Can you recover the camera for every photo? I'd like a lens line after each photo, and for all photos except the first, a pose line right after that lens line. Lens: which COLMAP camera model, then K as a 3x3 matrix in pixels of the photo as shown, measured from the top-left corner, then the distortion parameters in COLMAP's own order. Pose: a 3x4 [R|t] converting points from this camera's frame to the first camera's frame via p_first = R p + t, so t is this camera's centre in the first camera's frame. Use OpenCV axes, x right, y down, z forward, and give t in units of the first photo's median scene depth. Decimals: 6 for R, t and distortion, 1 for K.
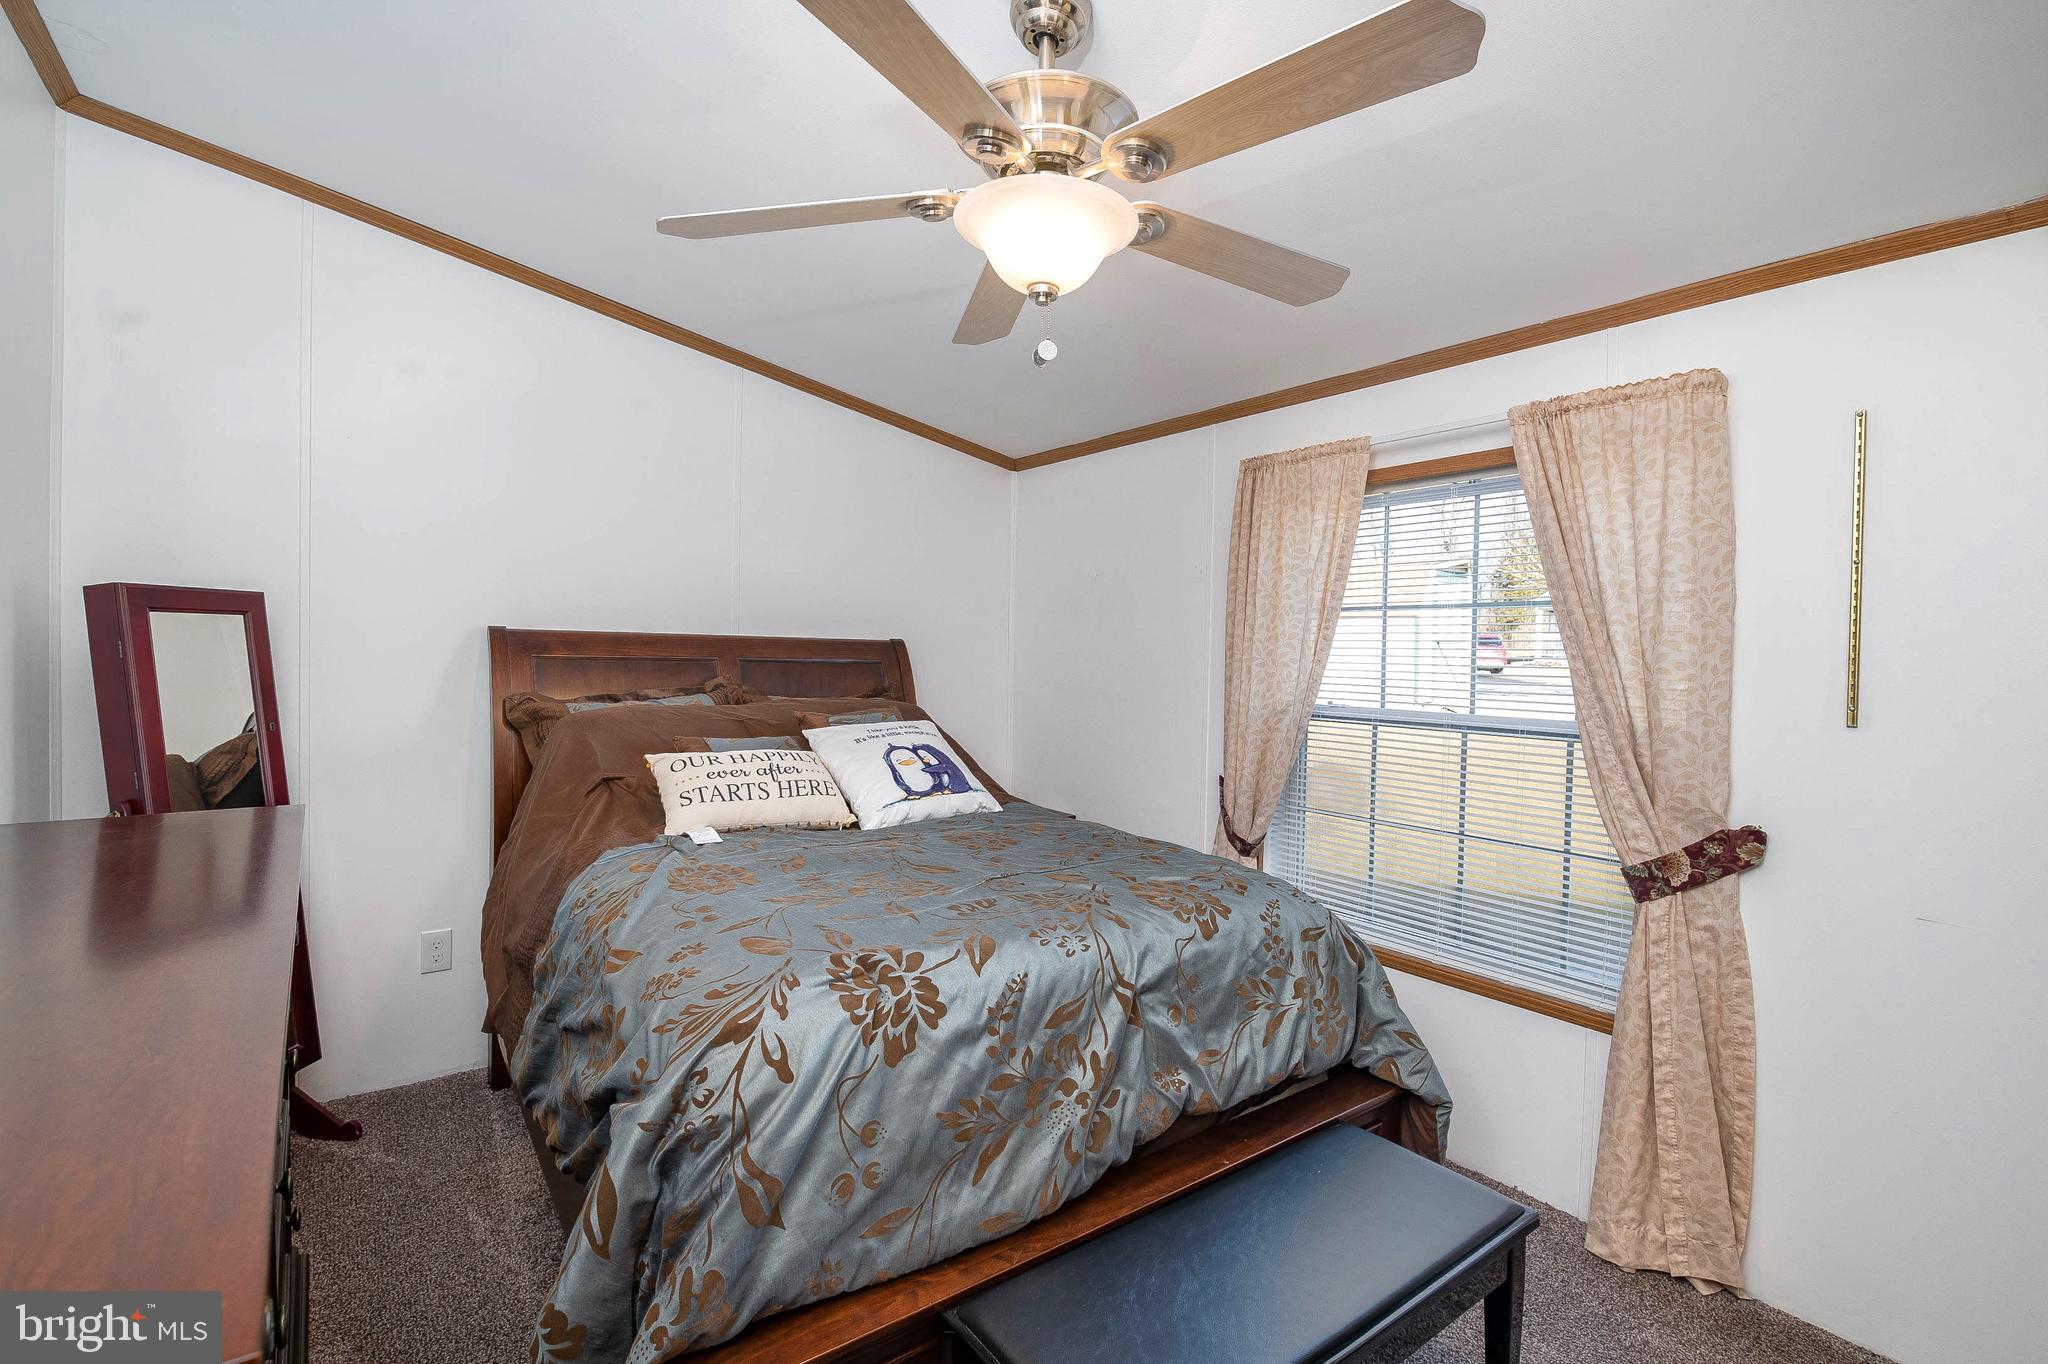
lens RADIAL K [[932.1, 0, 997.1], [0, 932.1, 660.9], [0, 0, 1]] dist [-0.001637, -0.000650]
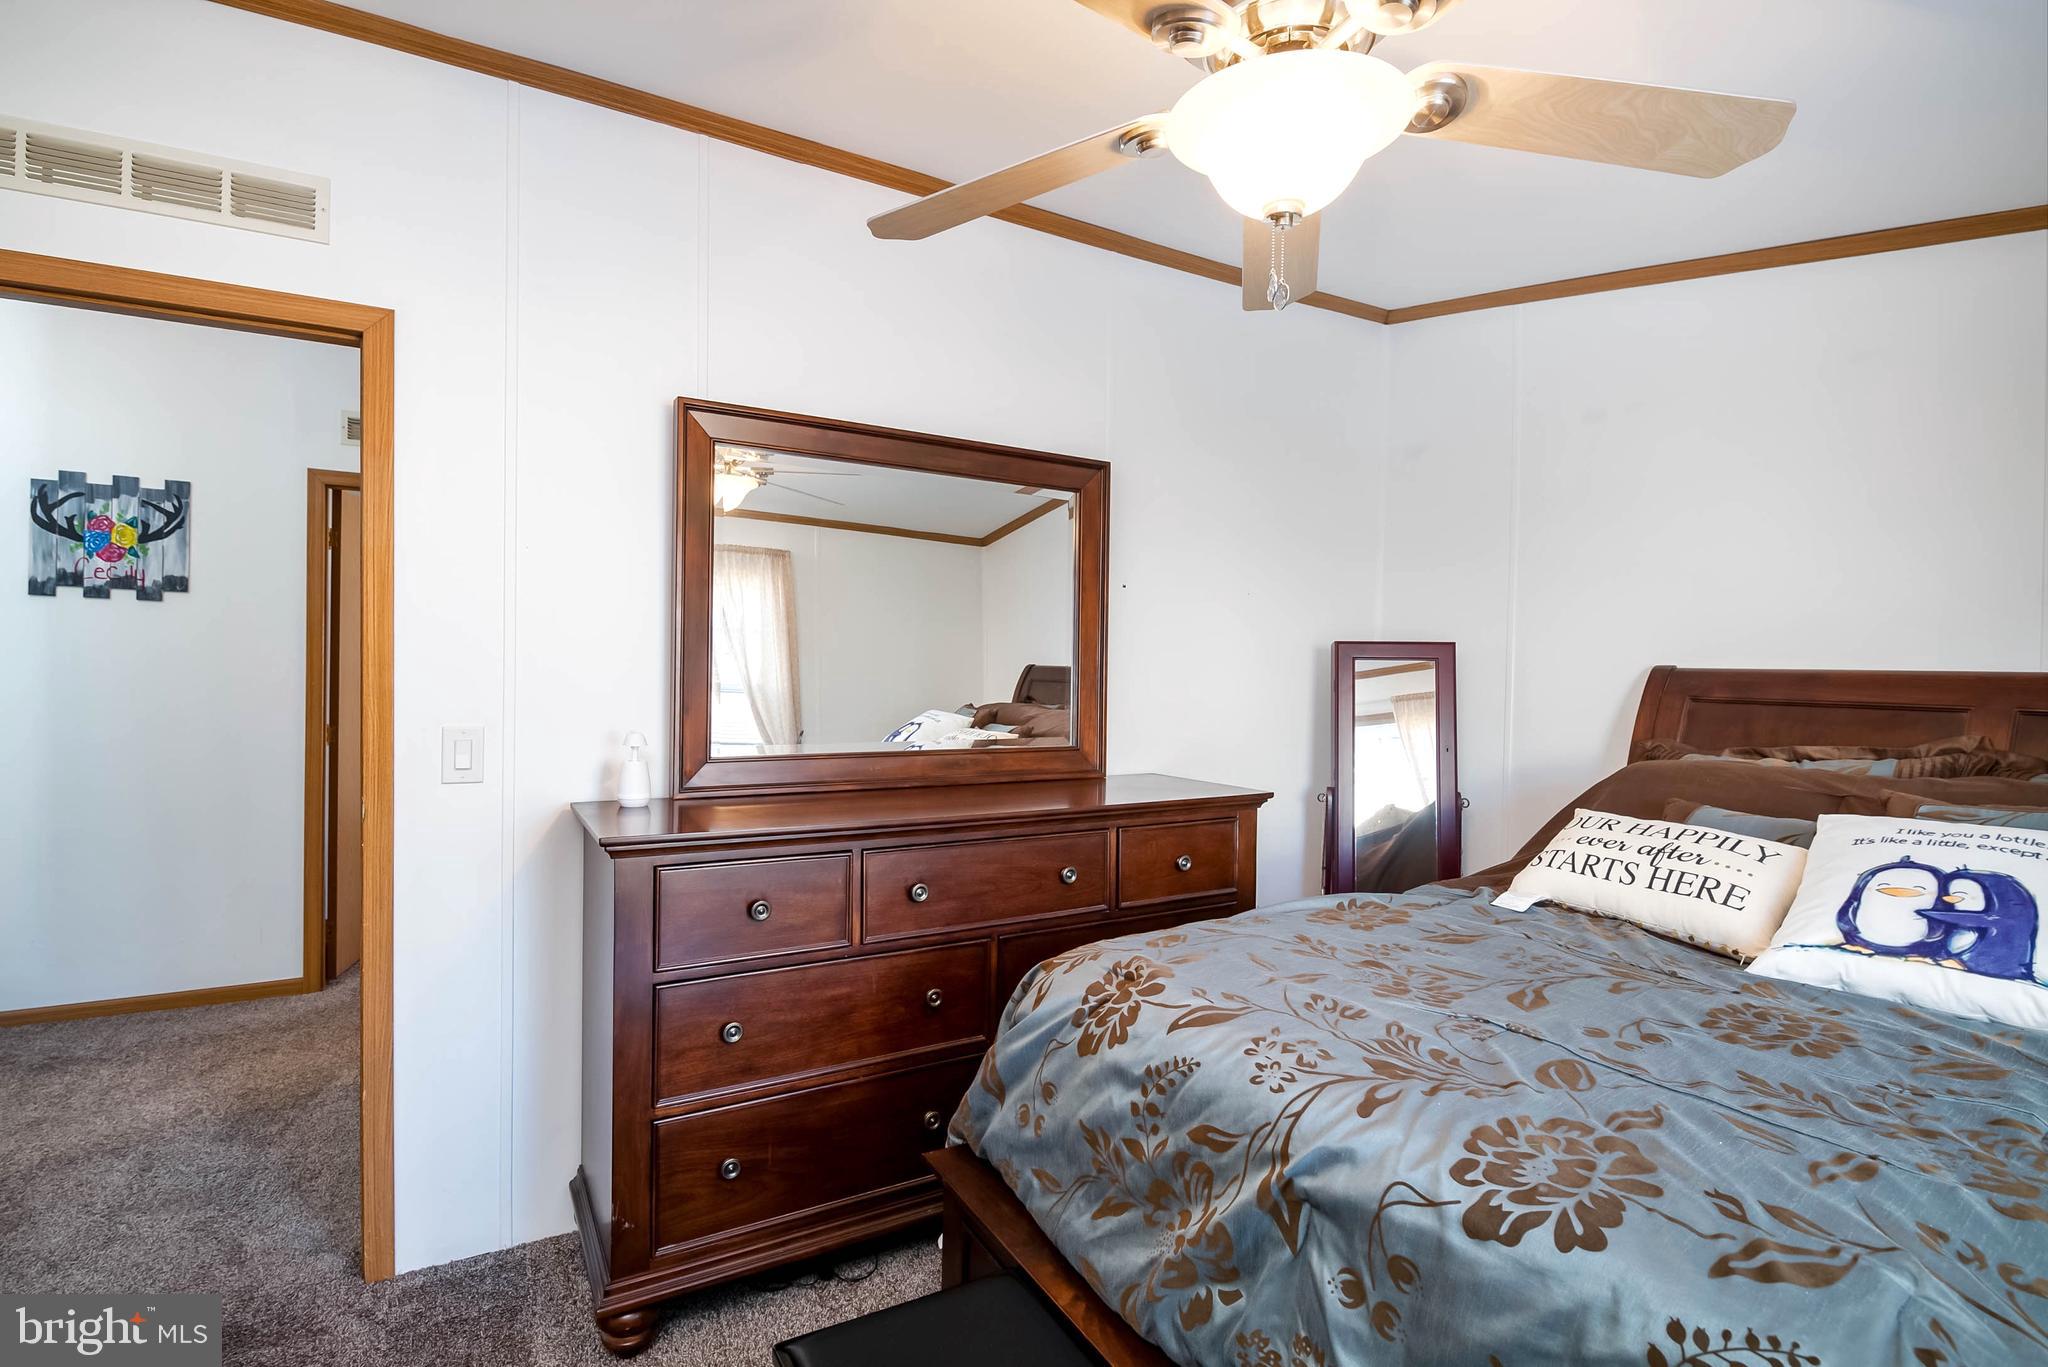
lens RADIAL K [[932.1, 0, 997.1], [0, 932.1, 662.4], [0, 0, 1]] dist [-0.001637, -0.000650]
pose [[-0.112521, -0.026986, -0.993283, 0.838172], [-0.030240, 0.999261, -0.023723, 0.003071], [0.993189, 0.027367, -0.113254, 0.854535]]
